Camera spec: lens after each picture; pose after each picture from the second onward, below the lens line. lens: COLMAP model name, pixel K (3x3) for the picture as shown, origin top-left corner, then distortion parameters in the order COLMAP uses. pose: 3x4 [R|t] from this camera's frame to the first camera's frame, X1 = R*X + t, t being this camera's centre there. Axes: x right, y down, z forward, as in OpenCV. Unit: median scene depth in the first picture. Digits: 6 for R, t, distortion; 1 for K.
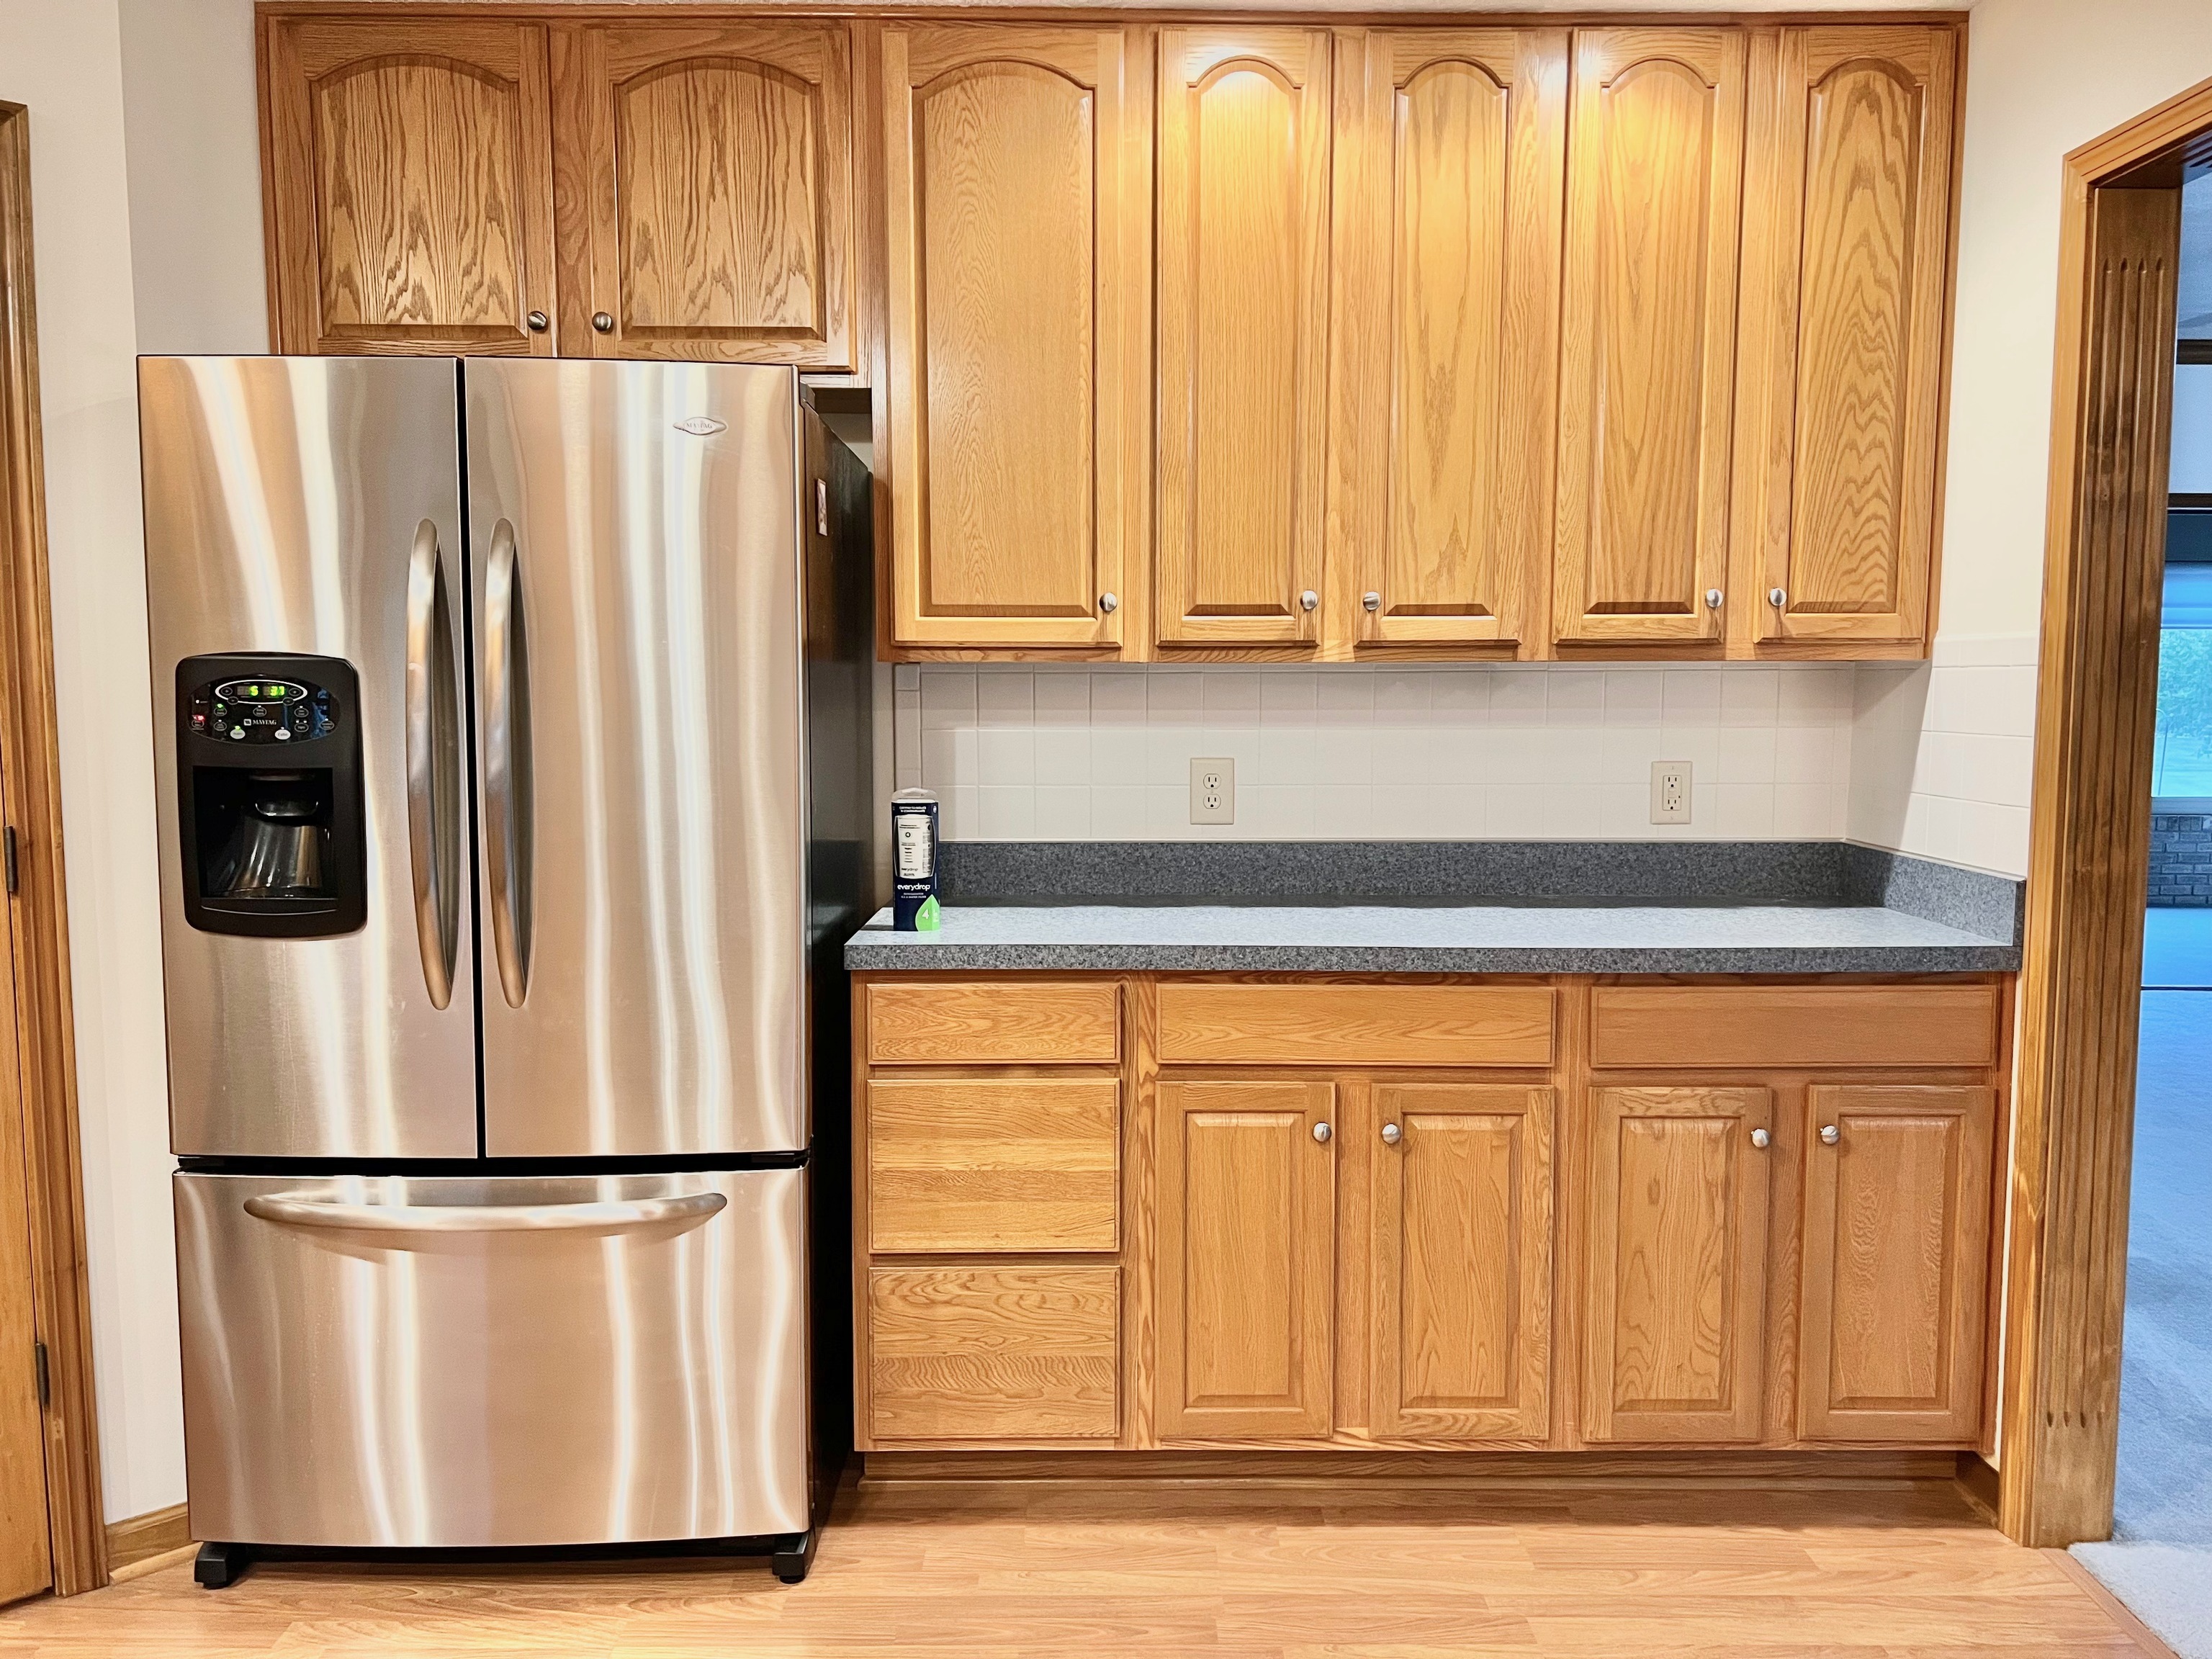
lens RADIAL K [[1667.8, 0, 1097.1], [0, 1667.8, 833.8], [0, 0, 1]] dist [0.063277, -0.063501]
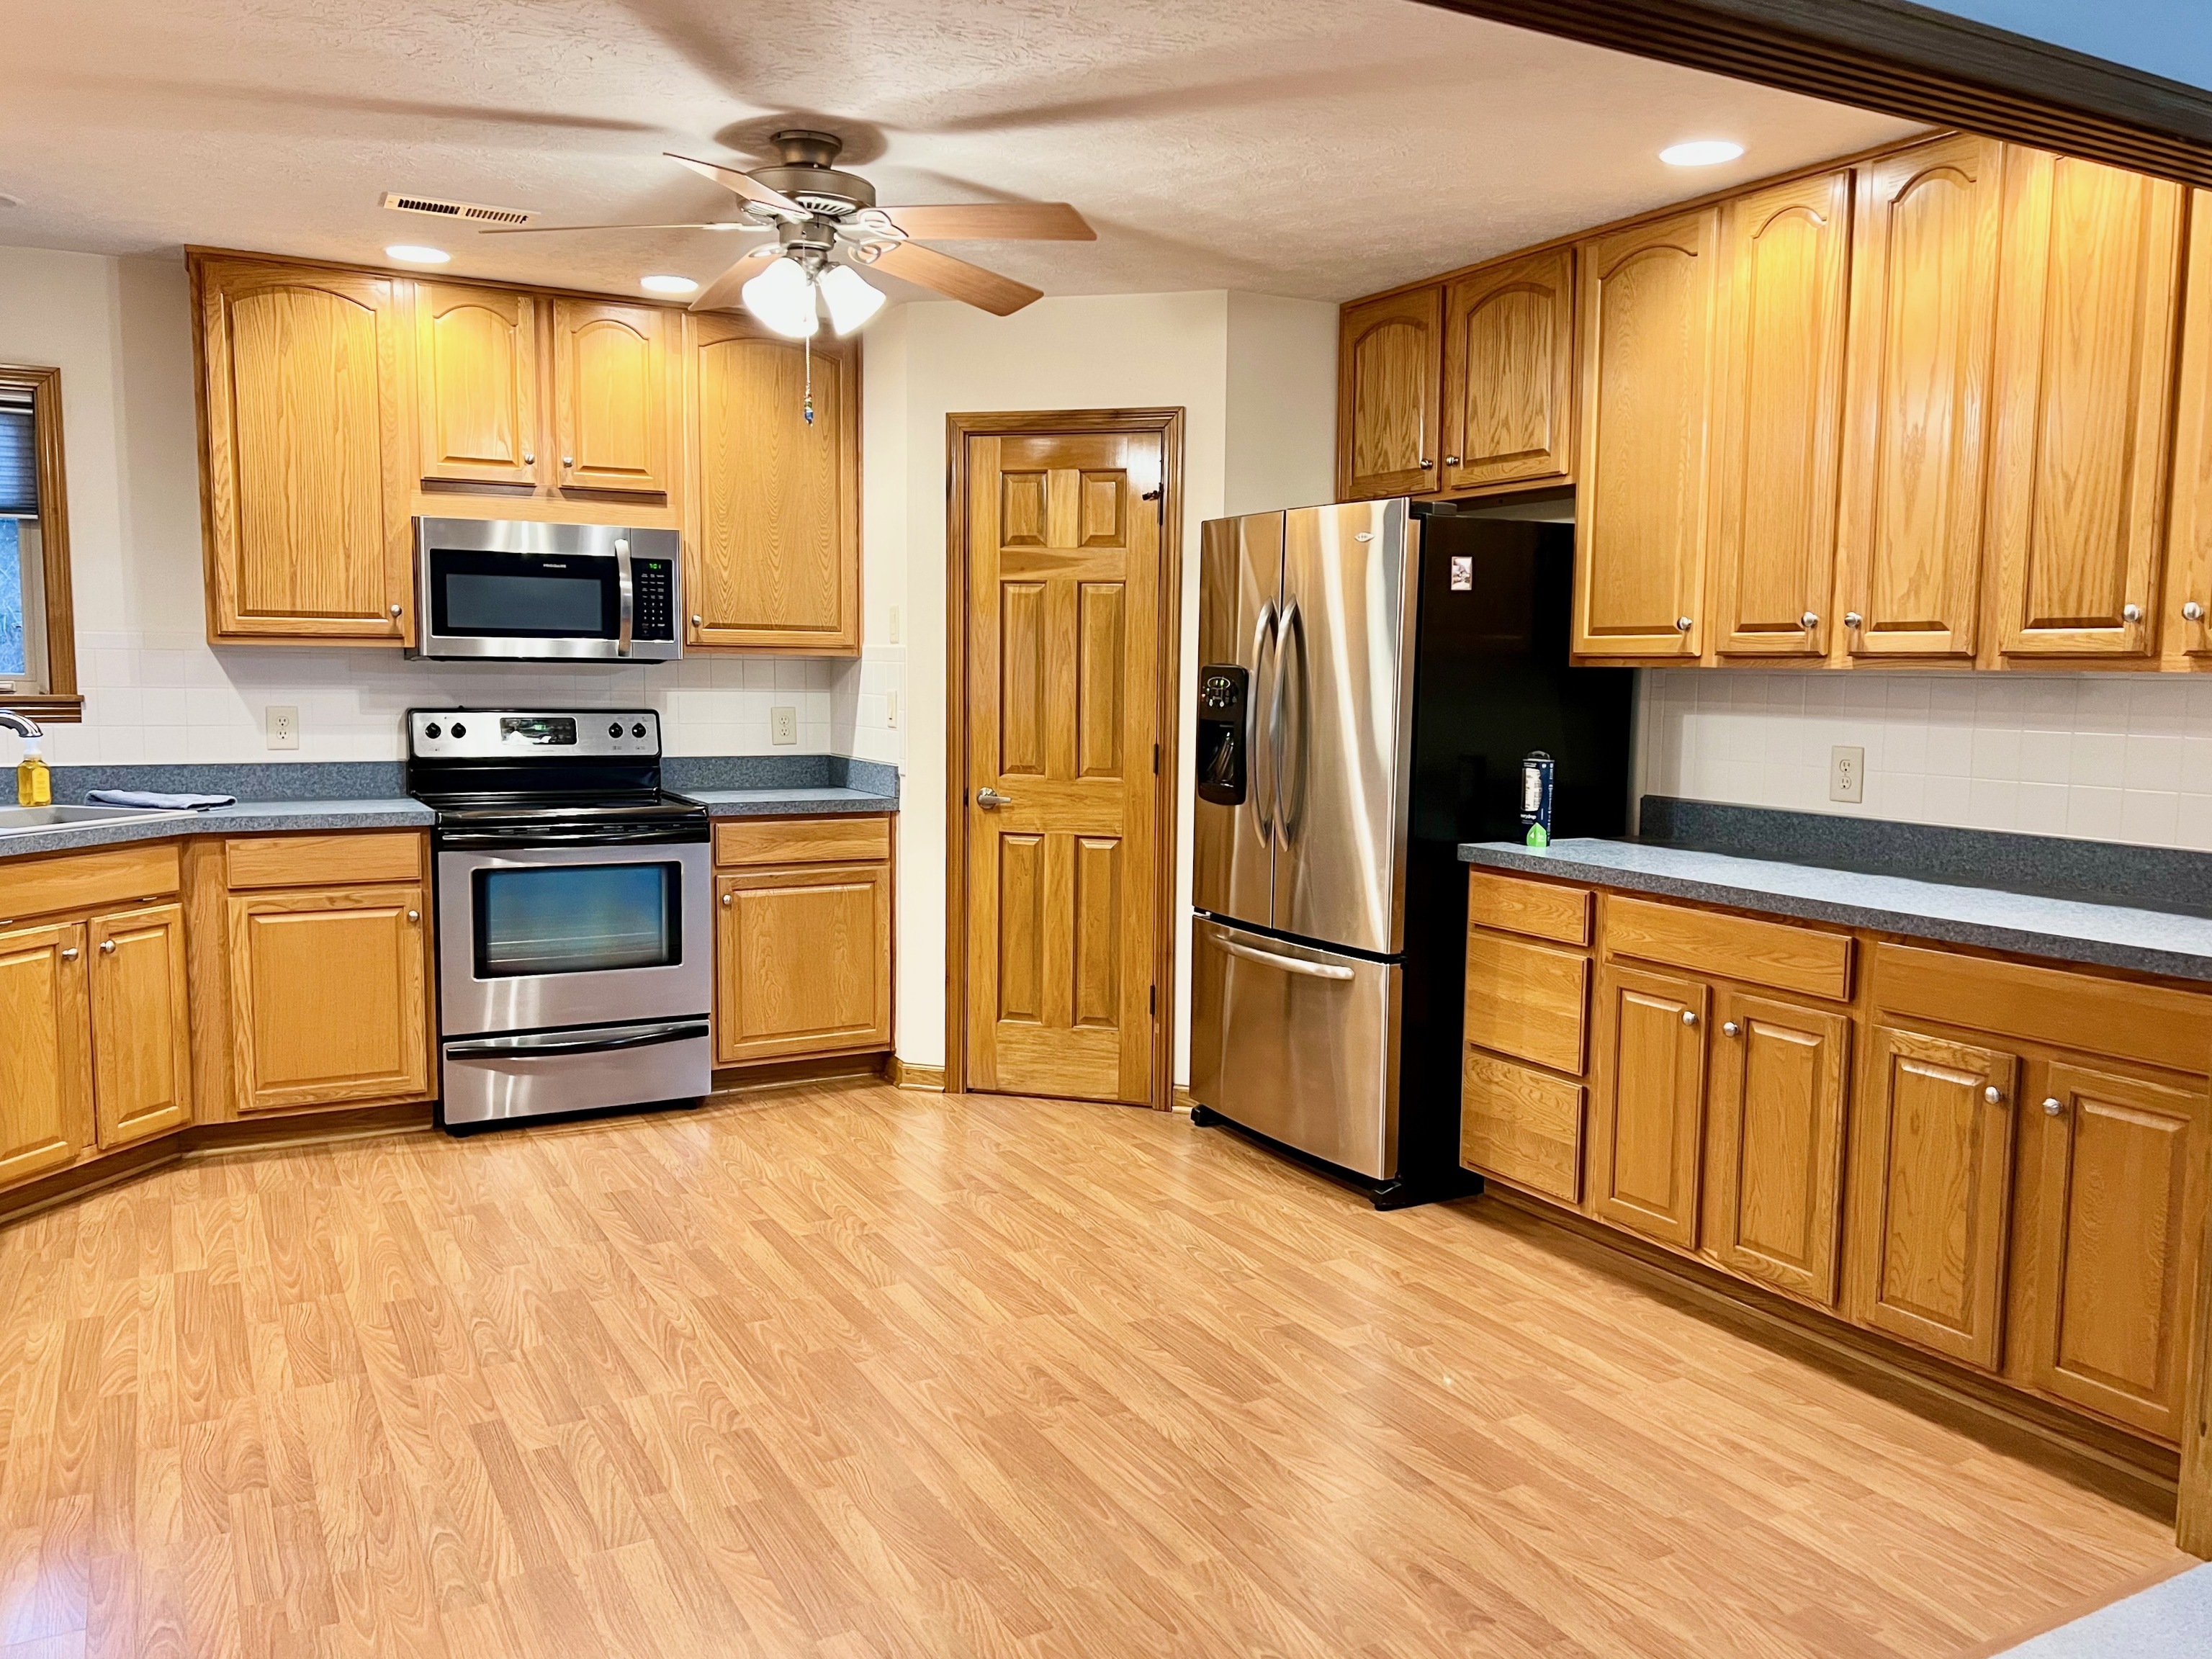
lens RADIAL K [[1667.8, 0, 1095.1], [0, 1667.8, 836.4], [0, 0, 1]] dist [0.063277, -0.063501]
pose [[0.478360, 0.096677, -0.872826, 1.048786], [-0.091823, 0.993980, 0.059772, -0.004697], [0.873350, 0.051553, 0.484357, -0.081064]]
